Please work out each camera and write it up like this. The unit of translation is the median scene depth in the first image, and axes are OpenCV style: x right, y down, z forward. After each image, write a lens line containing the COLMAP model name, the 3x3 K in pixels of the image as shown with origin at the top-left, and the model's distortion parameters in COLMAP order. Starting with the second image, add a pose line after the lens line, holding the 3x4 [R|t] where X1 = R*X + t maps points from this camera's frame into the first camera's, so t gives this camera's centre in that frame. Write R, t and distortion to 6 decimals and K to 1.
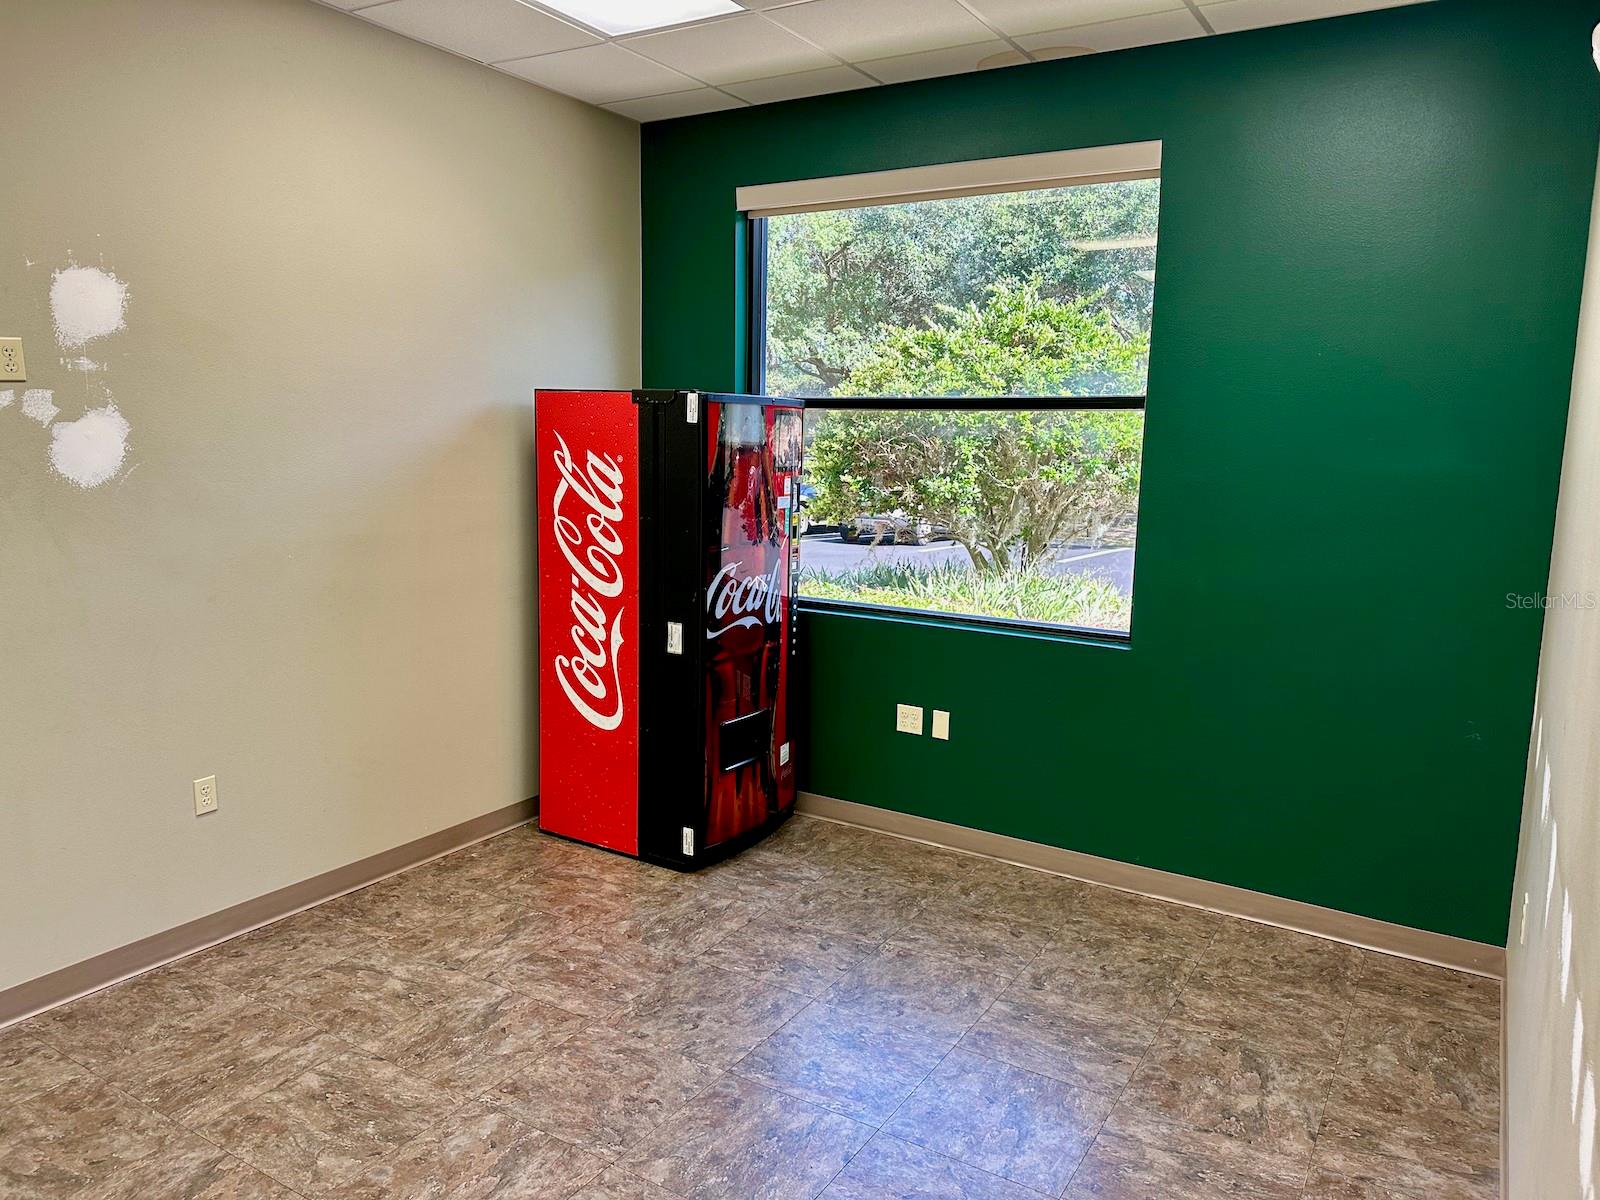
lens RADIAL K [[1139.5, 0, 800.0], [0, 1139.5, 600.0], [0, 0, 1]] dist [0.003025, 0.000745]
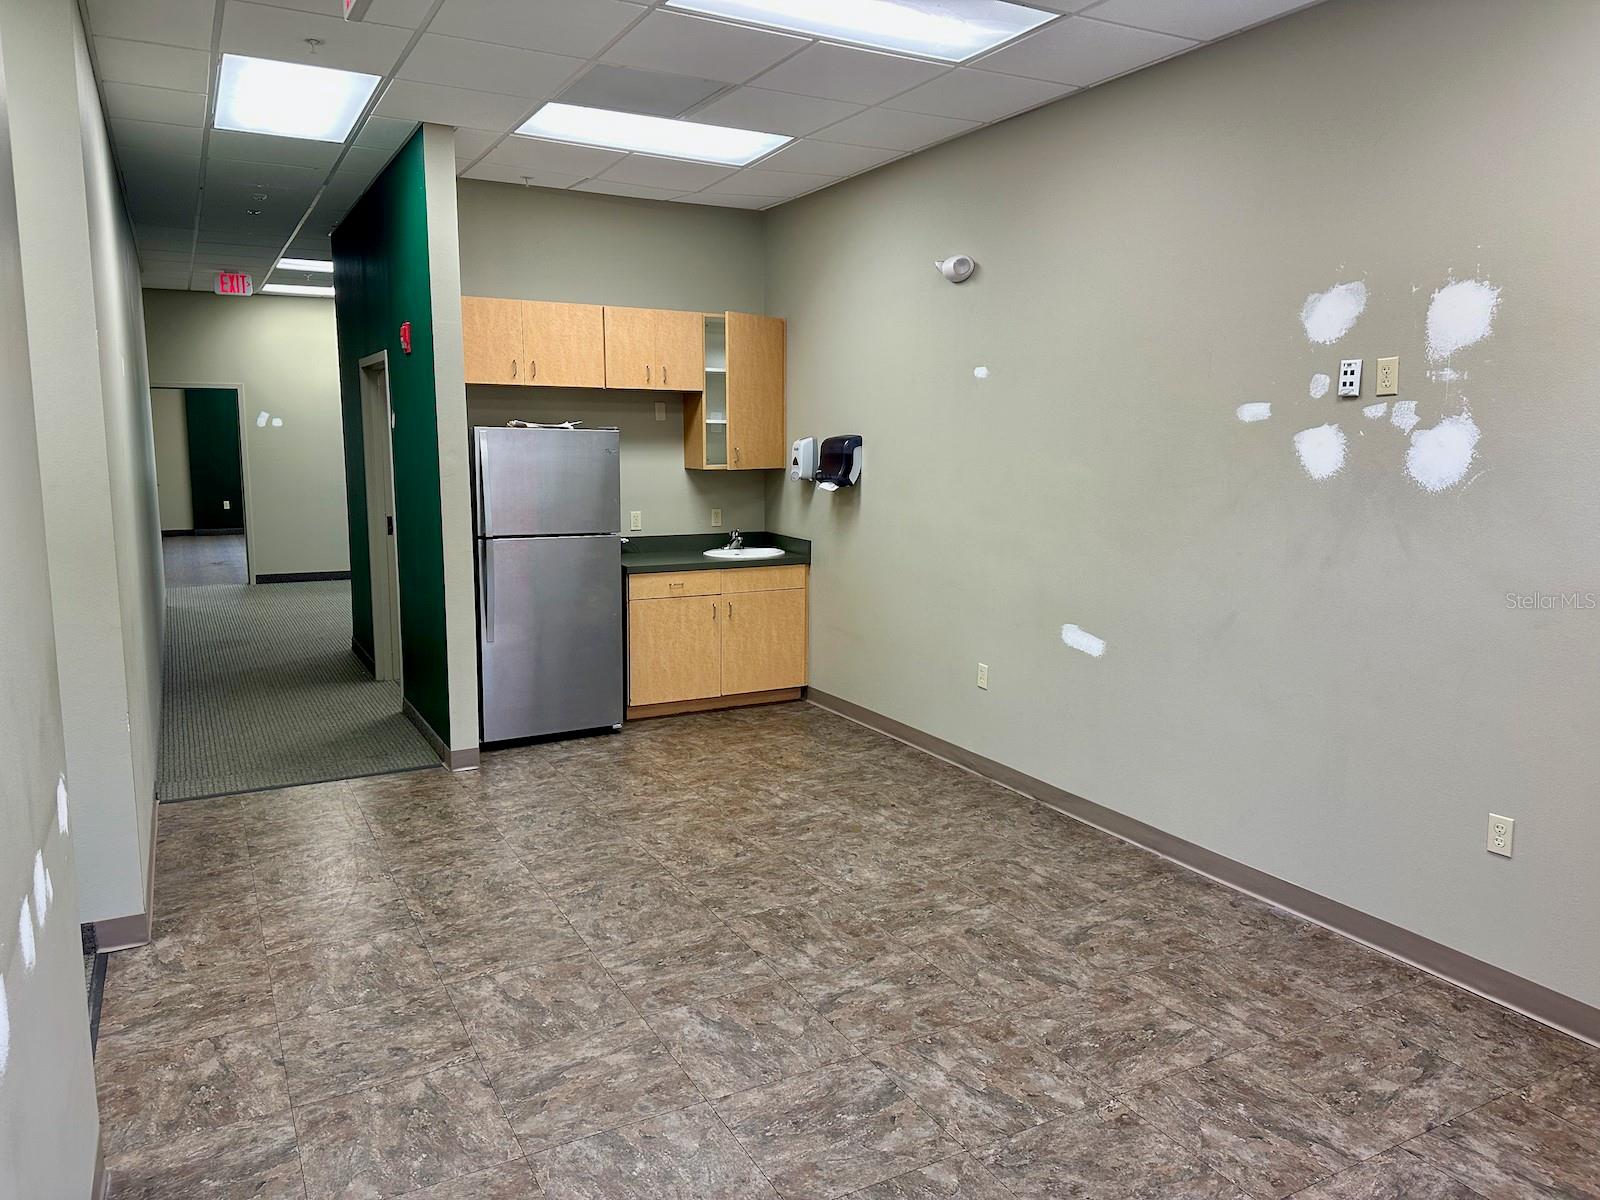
lens RADIAL K [[1139.5, 0, 800.0], [0, 1139.5, 600.0], [0, 0, 1]] dist [0.003025, 0.000745]
pose [[-0.502575, 0.105568, -0.858064, 0.605722], [-0.145374, 0.968065, 0.204248, -0.134260], [0.852223, 0.227390, -0.471179, 1.040344]]
